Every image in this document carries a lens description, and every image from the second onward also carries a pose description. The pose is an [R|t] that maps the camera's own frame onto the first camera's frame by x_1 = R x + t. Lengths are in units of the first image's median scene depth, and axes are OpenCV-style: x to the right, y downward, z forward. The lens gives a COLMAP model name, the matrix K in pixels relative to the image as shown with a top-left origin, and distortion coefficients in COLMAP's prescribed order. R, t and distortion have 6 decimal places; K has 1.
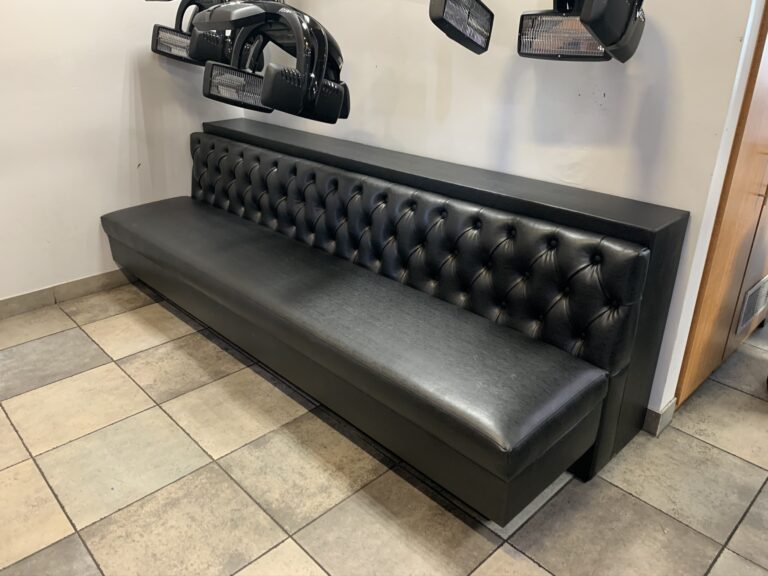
lens RADIAL K [[586.2, 0, 384.0], [0, 586.2, 288.0], [0, 0, 1]] dist [0.003785, -0.001344]
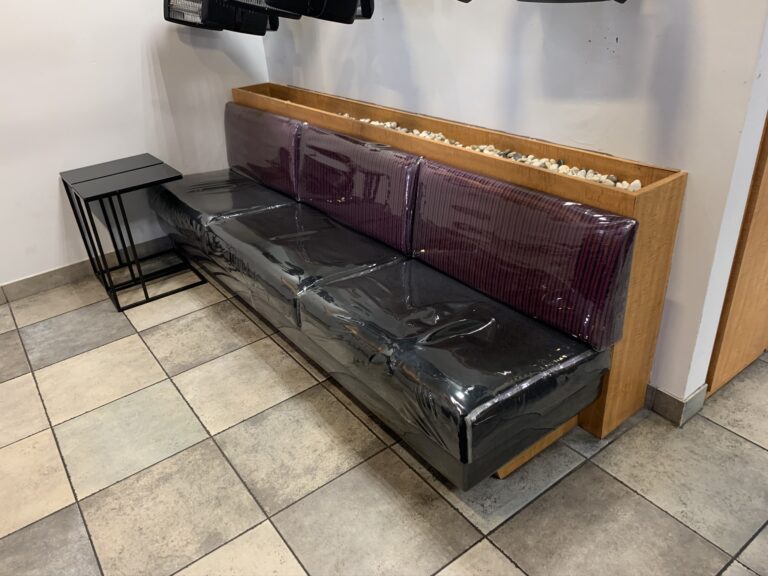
lens RADIAL K [[586.2, 0, 384.0], [0, 586.2, 288.0], [0, 0, 1]] dist [0.003785, -0.001344]
pose [[0.987342, -0.002151, -0.158591, 0.182123], [0.016331, 0.995972, 0.088166, -0.051685], [0.157762, -0.089640, 0.983400, 0.070763]]
